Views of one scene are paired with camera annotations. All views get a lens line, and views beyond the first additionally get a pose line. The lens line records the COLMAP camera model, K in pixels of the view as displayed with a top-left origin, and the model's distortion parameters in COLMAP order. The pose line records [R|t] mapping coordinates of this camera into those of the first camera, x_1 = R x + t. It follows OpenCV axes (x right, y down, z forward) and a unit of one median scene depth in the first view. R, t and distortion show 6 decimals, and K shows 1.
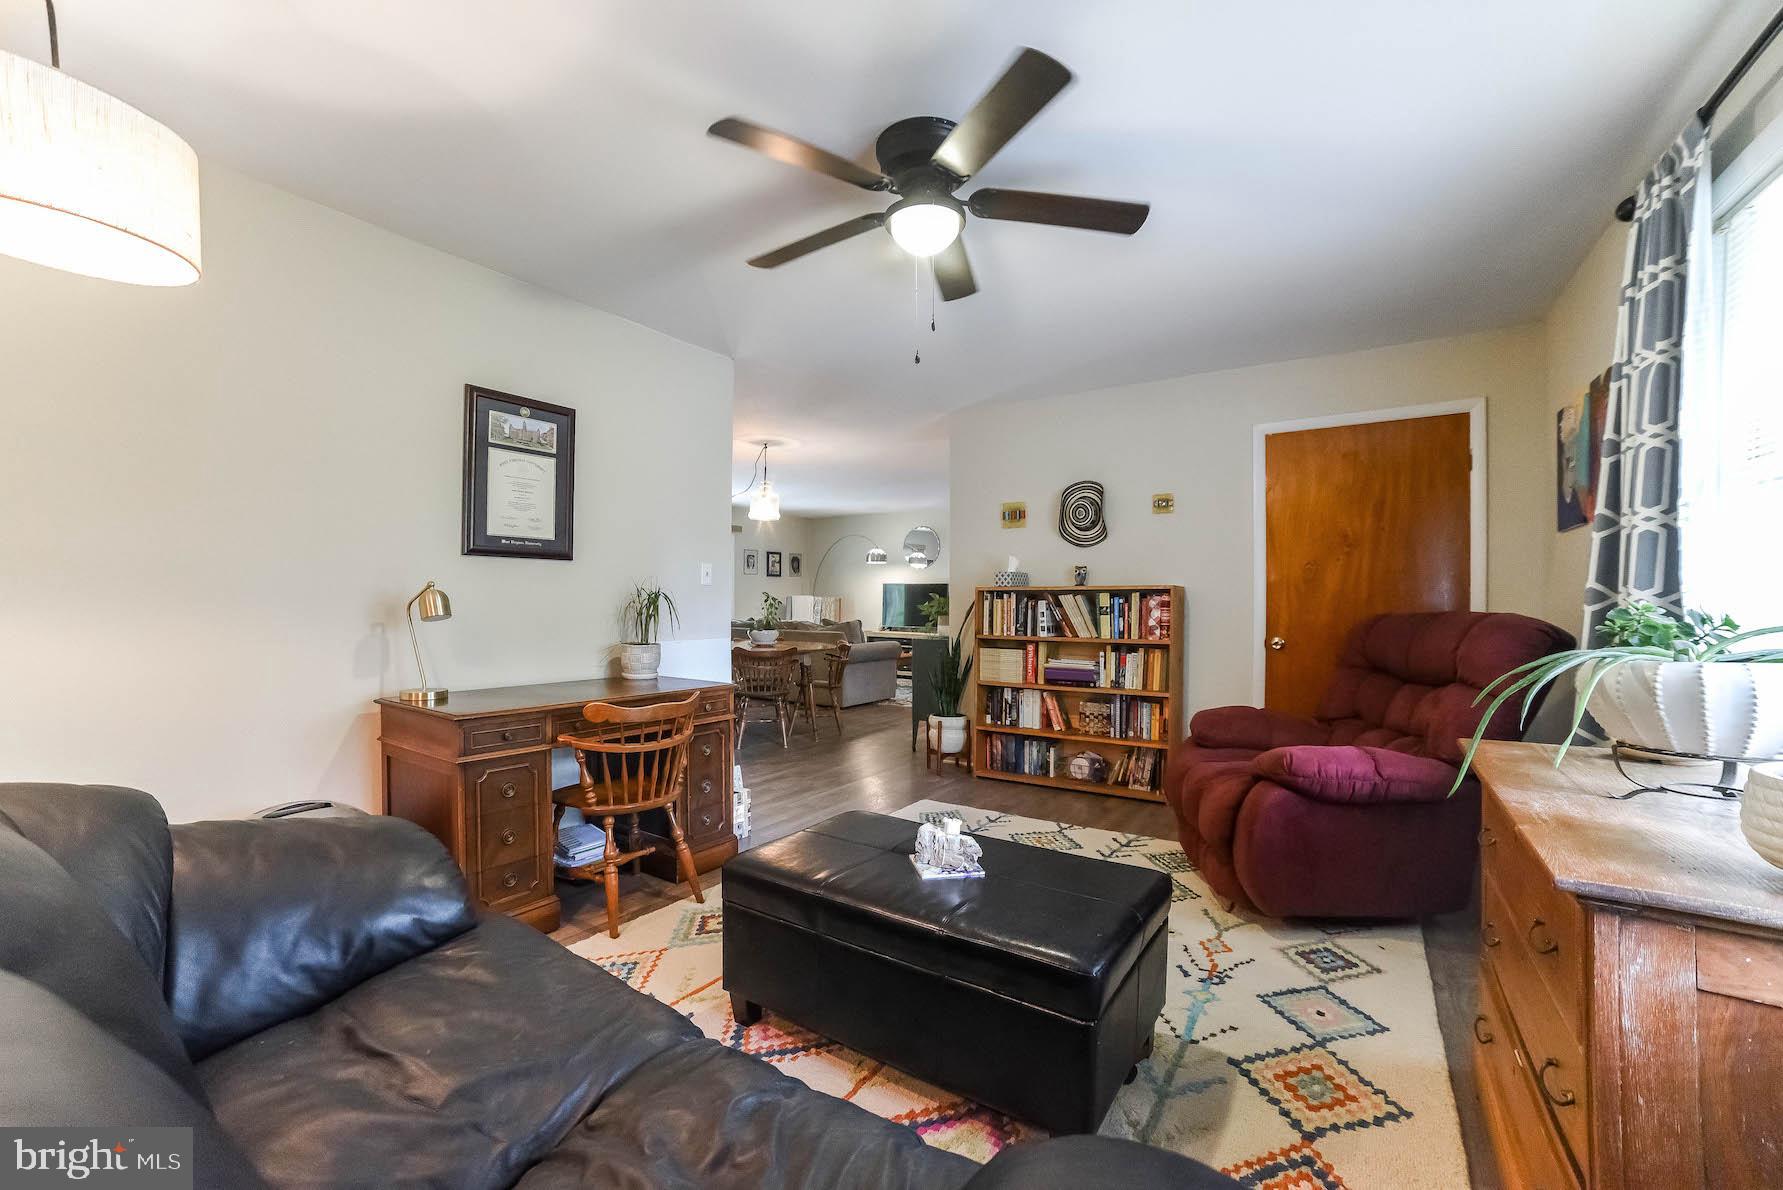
lens RADIAL K [[733.6, 0, 891.5], [0, 733.6, 595.0], [0, 0, 1]] dist [-0.063525, 0.000010]
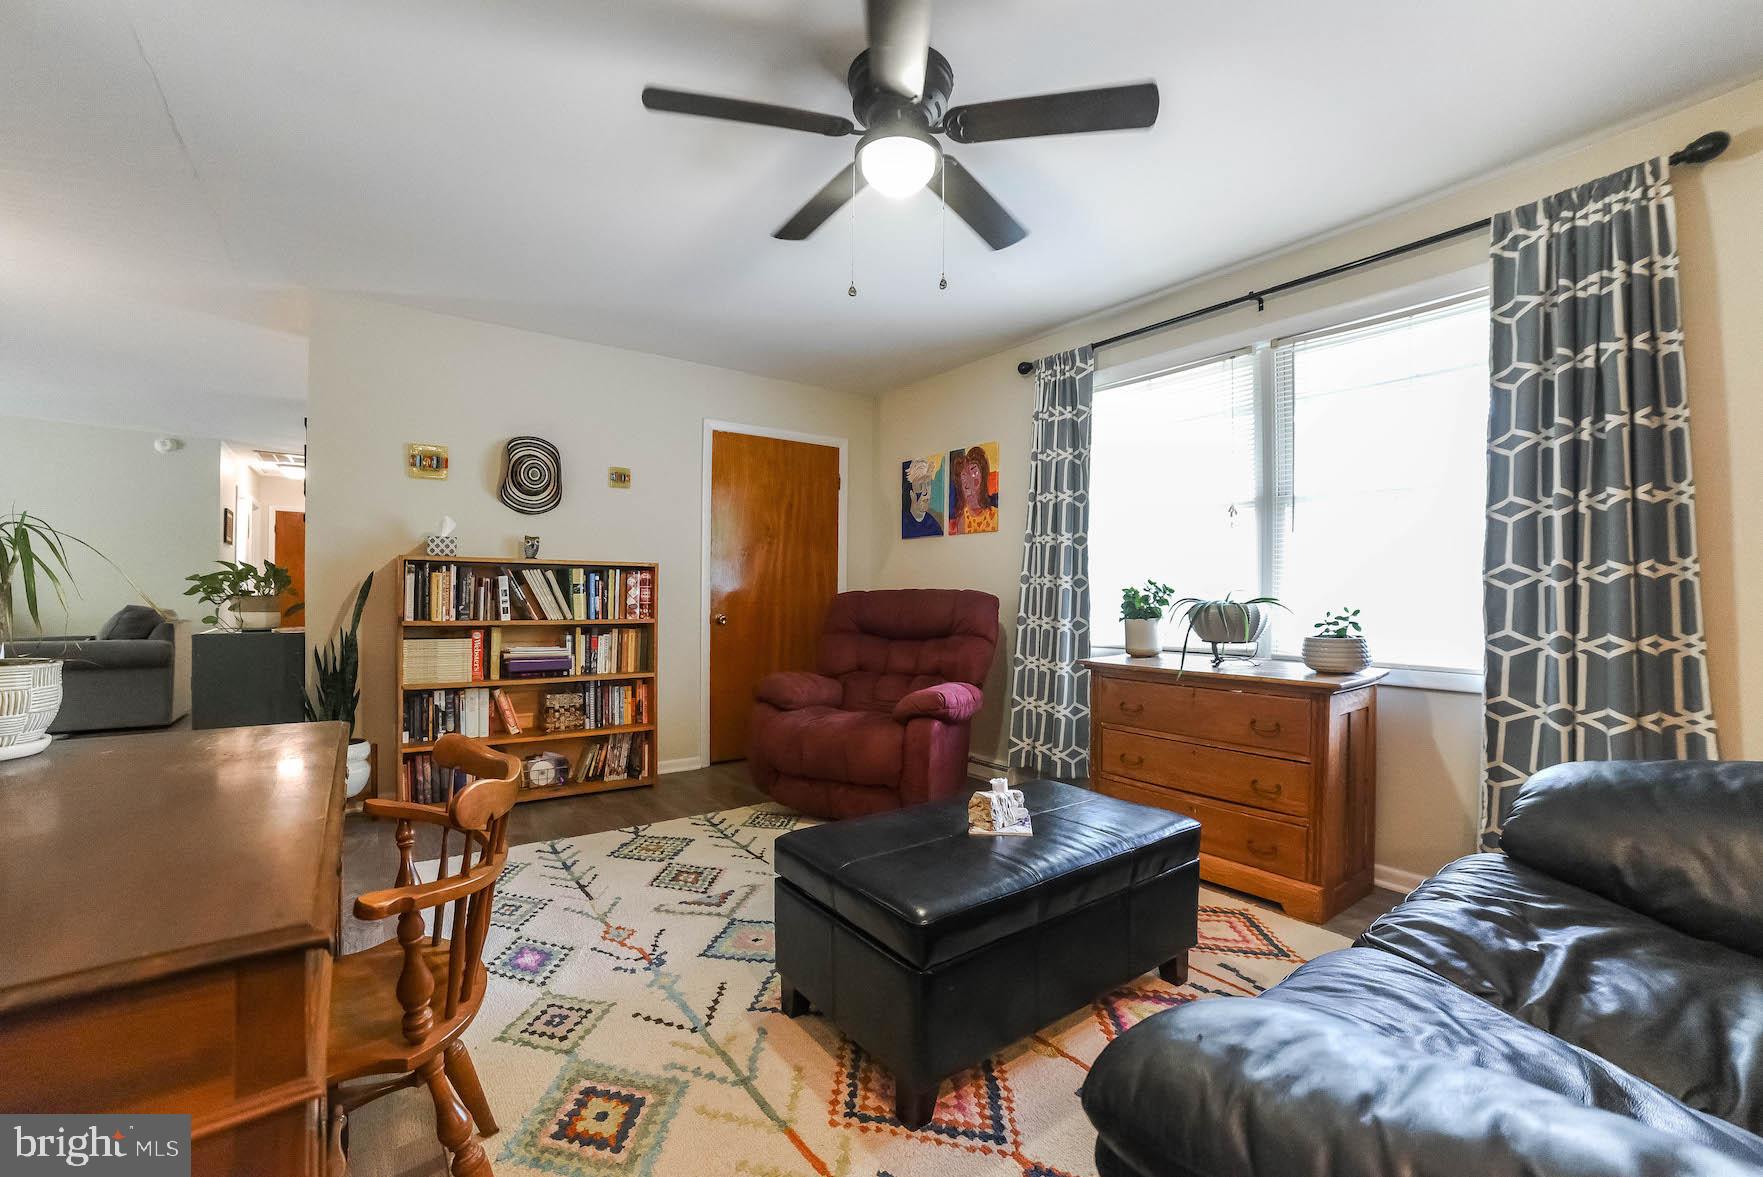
lens RADIAL K [[725.3, 0, 881.5], [0, 725.3, 588.5], [0, 0, 1]] dist [-0.063525, 0.000010]
pose [[0.340514, 0.009372, 0.940193, -0.406232], [-0.015029, 0.999877, -0.004524, 0.019920], [-0.940119, -0.012589, 0.340613, 0.356300]]
